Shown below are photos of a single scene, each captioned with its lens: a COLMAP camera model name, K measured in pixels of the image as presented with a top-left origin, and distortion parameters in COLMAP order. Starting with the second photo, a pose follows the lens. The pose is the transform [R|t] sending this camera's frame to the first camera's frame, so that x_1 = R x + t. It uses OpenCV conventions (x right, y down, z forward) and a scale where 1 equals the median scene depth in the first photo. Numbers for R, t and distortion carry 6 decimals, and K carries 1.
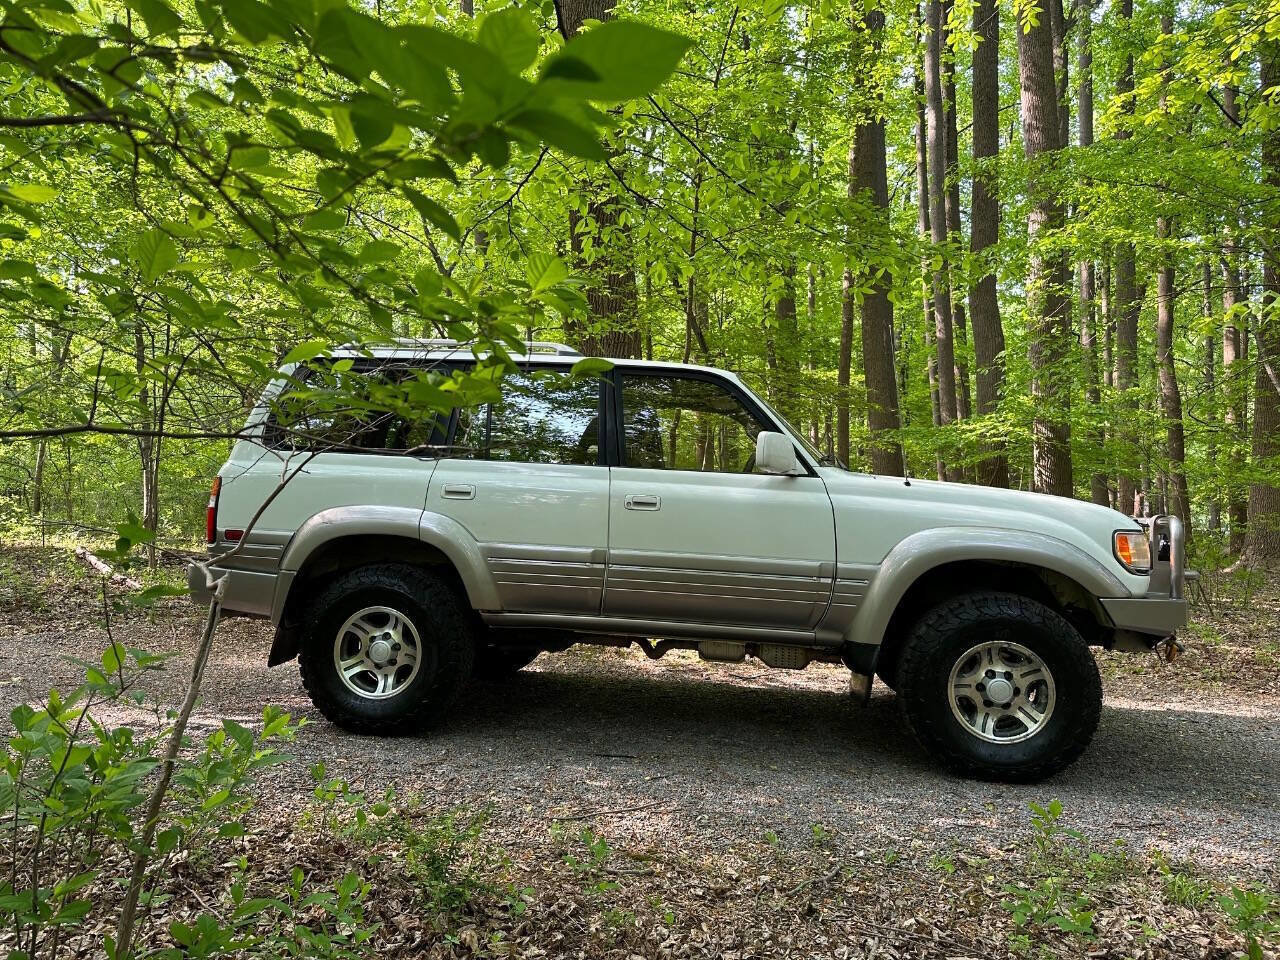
lens RADIAL K [[892.5, 0, 621.1], [0, 892.5, 472.3], [0, 0, 1]] dist [0.046791, -0.051263]
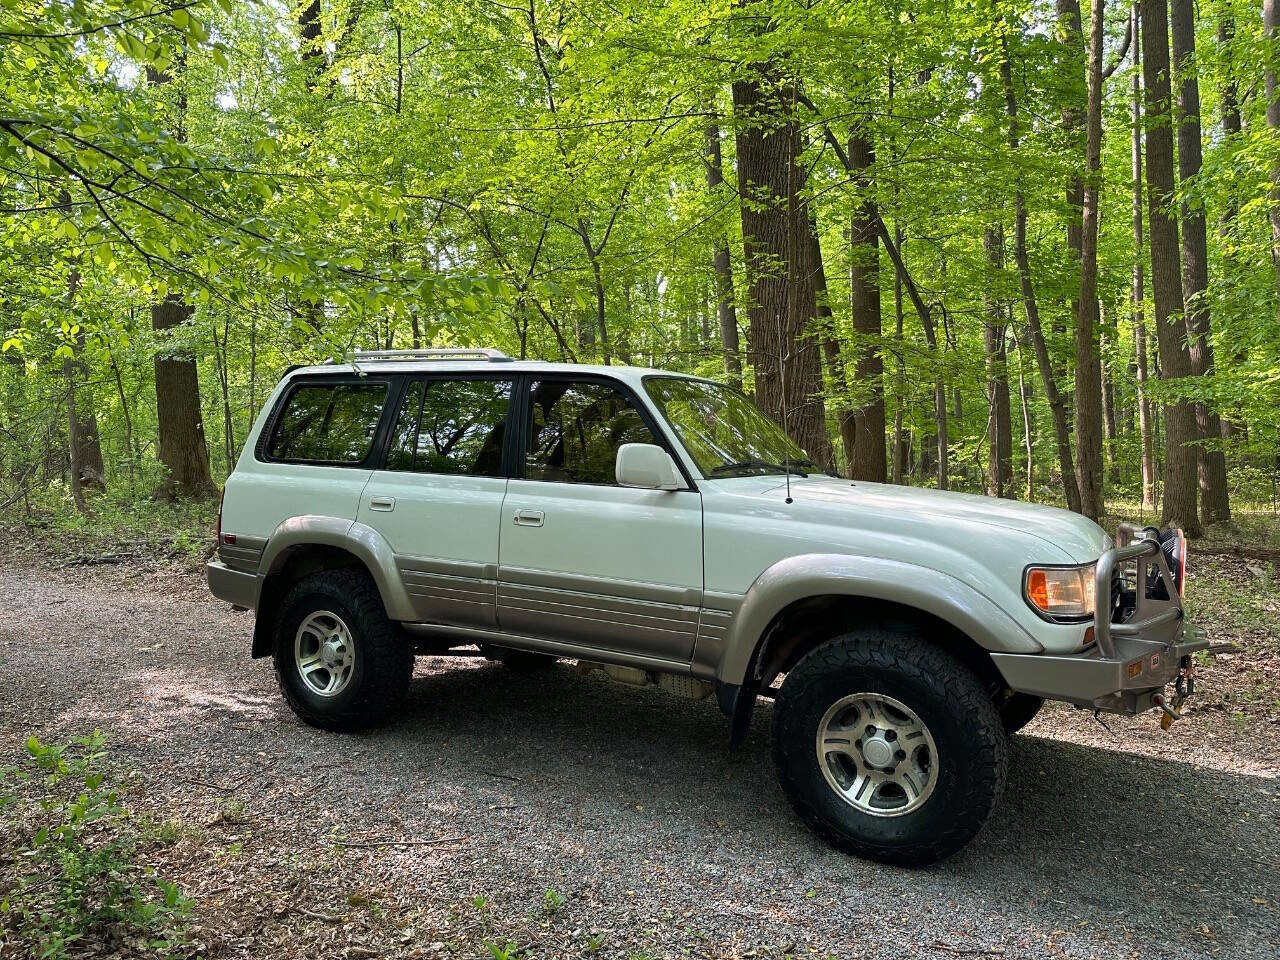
lens RADIAL K [[892.5, 0, 634.3], [0, 892.5, 464.8], [0, 0, 1]] dist [0.046791, -0.051263]
pose [[0.935331, -0.011835, -0.353576, 0.472870], [0.028382, 0.998729, 0.041650, -0.060012], [0.352634, -0.048992, 0.934478, 0.144237]]
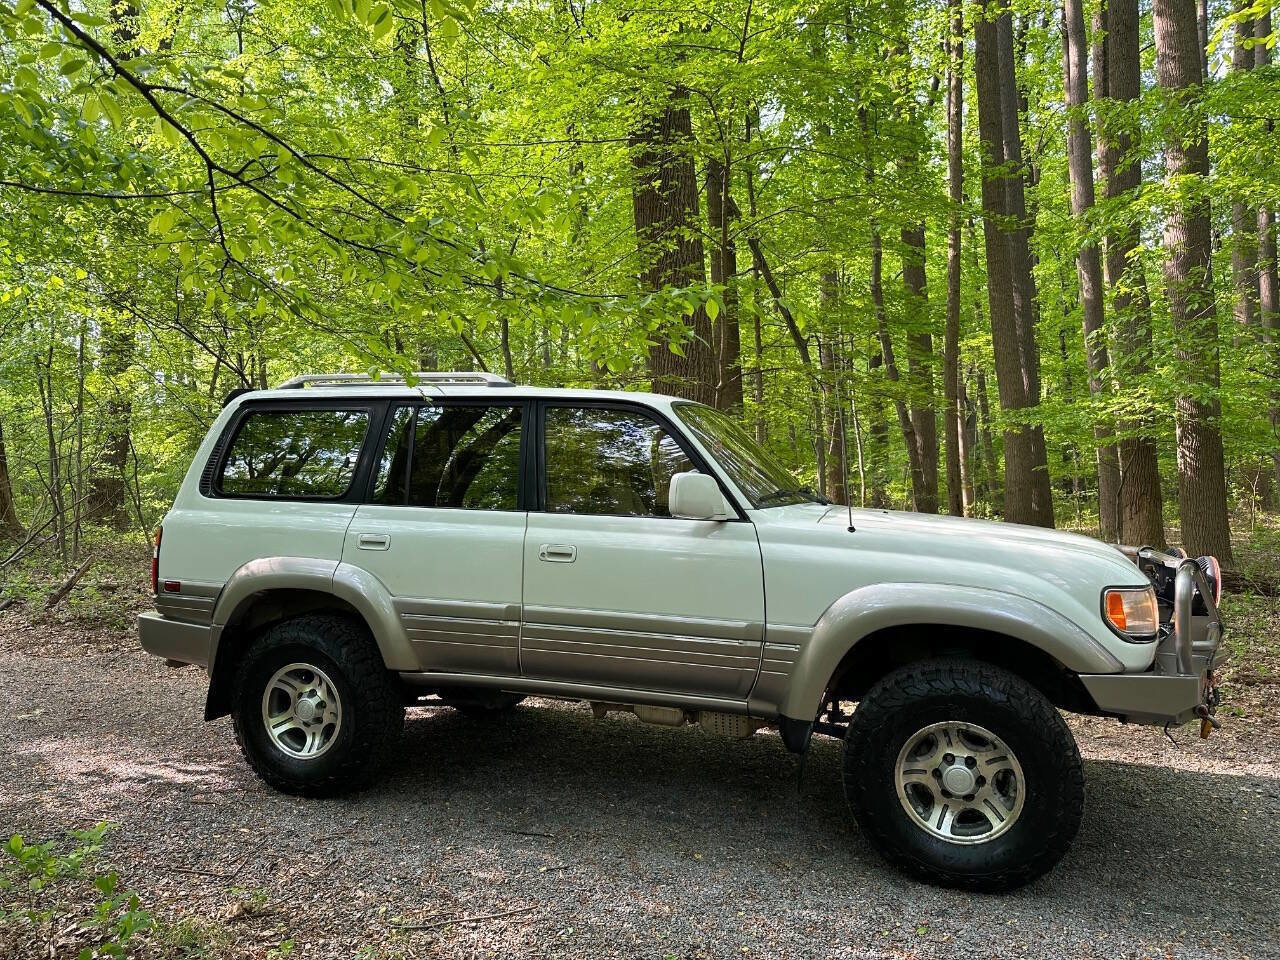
lens RADIAL K [[892.5, 0, 627.8], [0, 892.5, 478.3], [0, 0, 1]] dist [0.046791, -0.051263]
pose [[0.984757, -0.027857, -0.171692, 0.251552], [0.033710, 0.998942, 0.031269, -0.067599], [0.170640, -0.036581, 0.984654, 0.128057]]
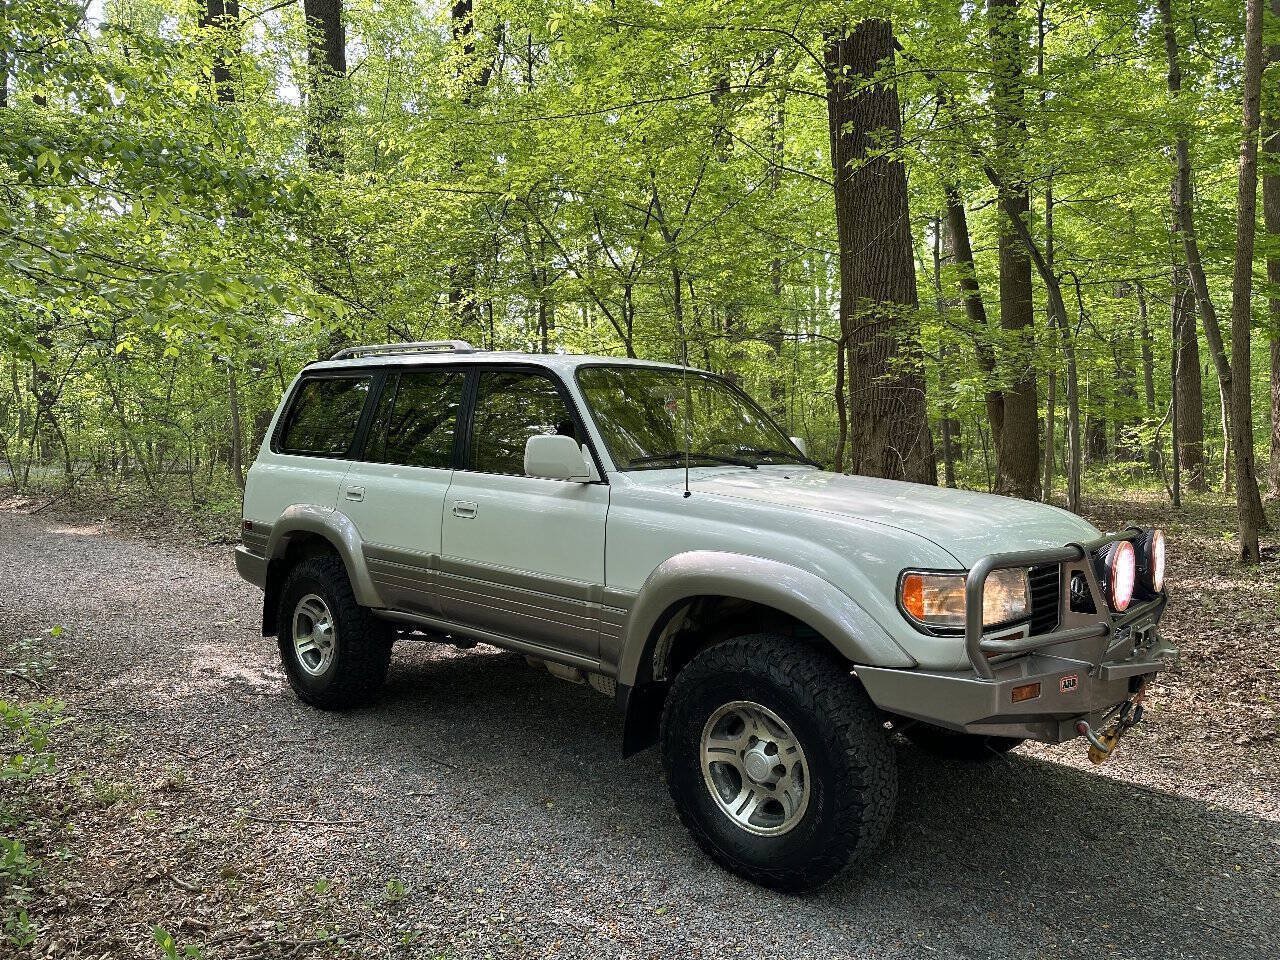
lens RADIAL K [[892.5, 0, 623.7], [0, 892.5, 462.7], [0, 0, 1]] dist [0.046791, -0.051263]
pose [[0.842634, -0.007409, -0.538436, 0.692068], [0.039750, 0.998033, 0.048474, -0.056098], [0.537018, -0.062249, 0.841271, 0.282058]]
